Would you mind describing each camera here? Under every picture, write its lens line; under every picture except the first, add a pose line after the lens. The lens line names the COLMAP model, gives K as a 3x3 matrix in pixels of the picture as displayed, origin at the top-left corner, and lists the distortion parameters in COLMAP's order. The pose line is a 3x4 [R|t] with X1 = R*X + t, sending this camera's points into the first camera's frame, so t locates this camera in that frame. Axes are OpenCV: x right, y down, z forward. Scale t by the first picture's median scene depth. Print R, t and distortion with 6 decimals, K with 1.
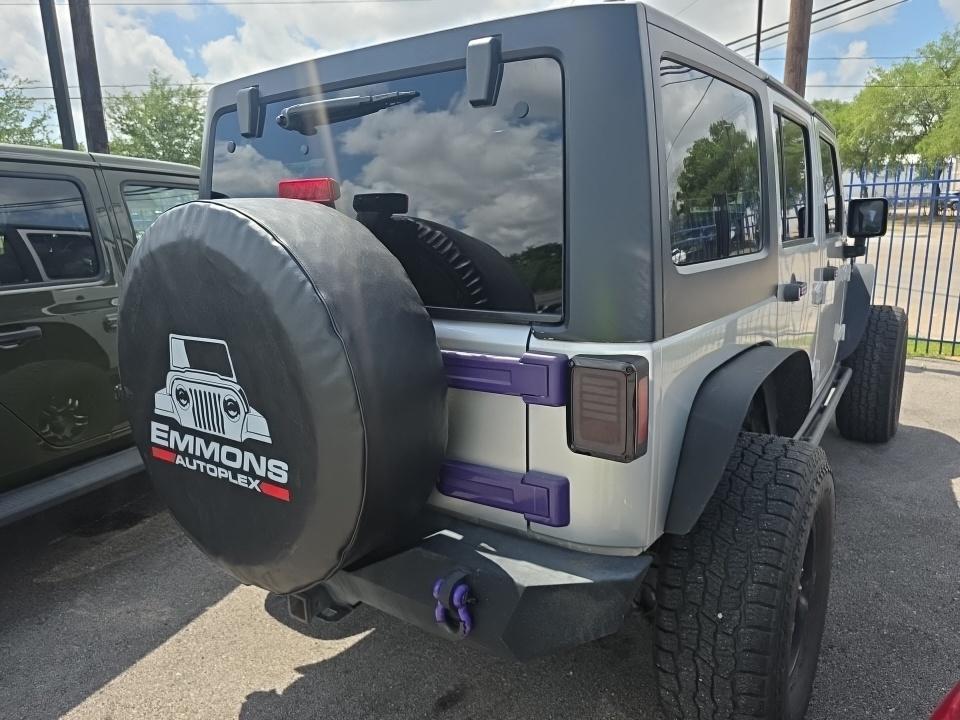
lens RADIAL K [[650.1, 0, 481.3], [0, 650.1, 355.1], [0, 0, 1]] dist [0.010958, -0.003110]
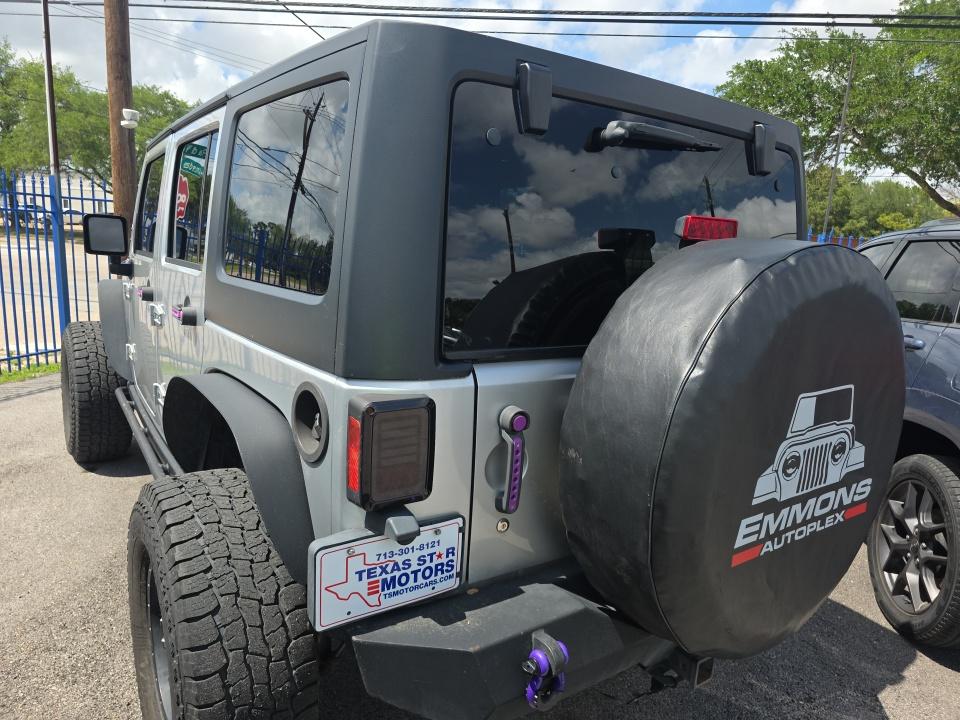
lens RADIAL K [[650.1, 0, 475.8], [0, 650.1, 365.8], [0, 0, 1]] dist [0.010958, -0.003110]
pose [[0.336391, -0.133226, 0.932251, -1.424404], [0.136390, 0.986397, 0.091749, -0.206952], [-0.931793, 0.096286, 0.349986, 1.106915]]
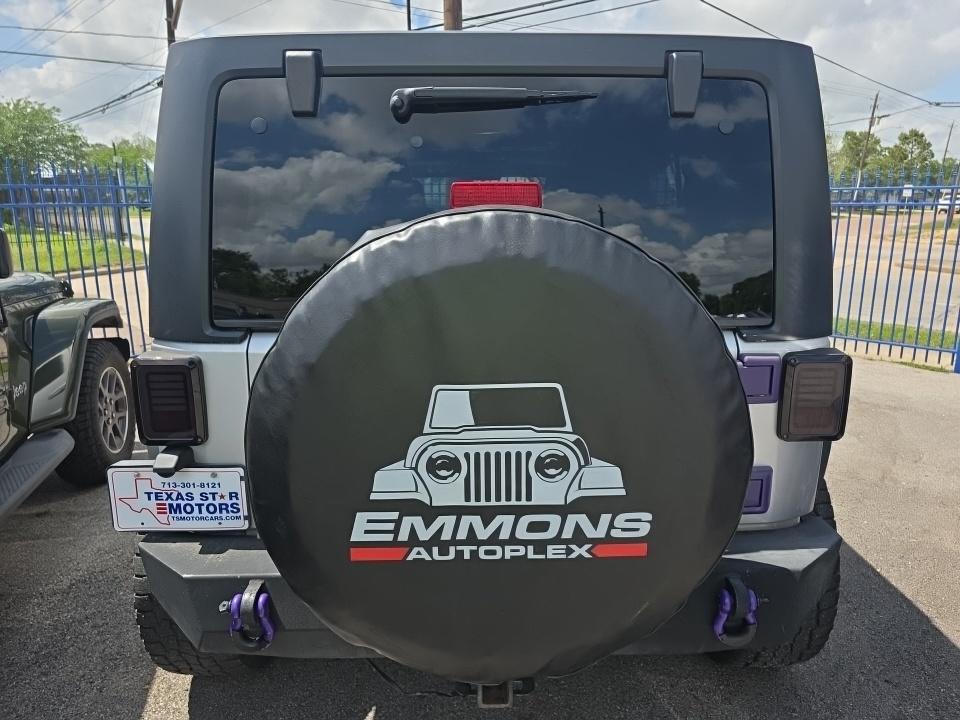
lens RADIAL K [[650.1, 0, 459.7], [0, 650.1, 349.6], [0, 0, 1]] dist [0.010958, -0.003110]
pose [[0.810510, -0.101808, 0.576809, -0.884795], [0.104426, 0.994118, 0.028728, -0.091188], [-0.576341, 0.036950, 0.816374, 0.388762]]
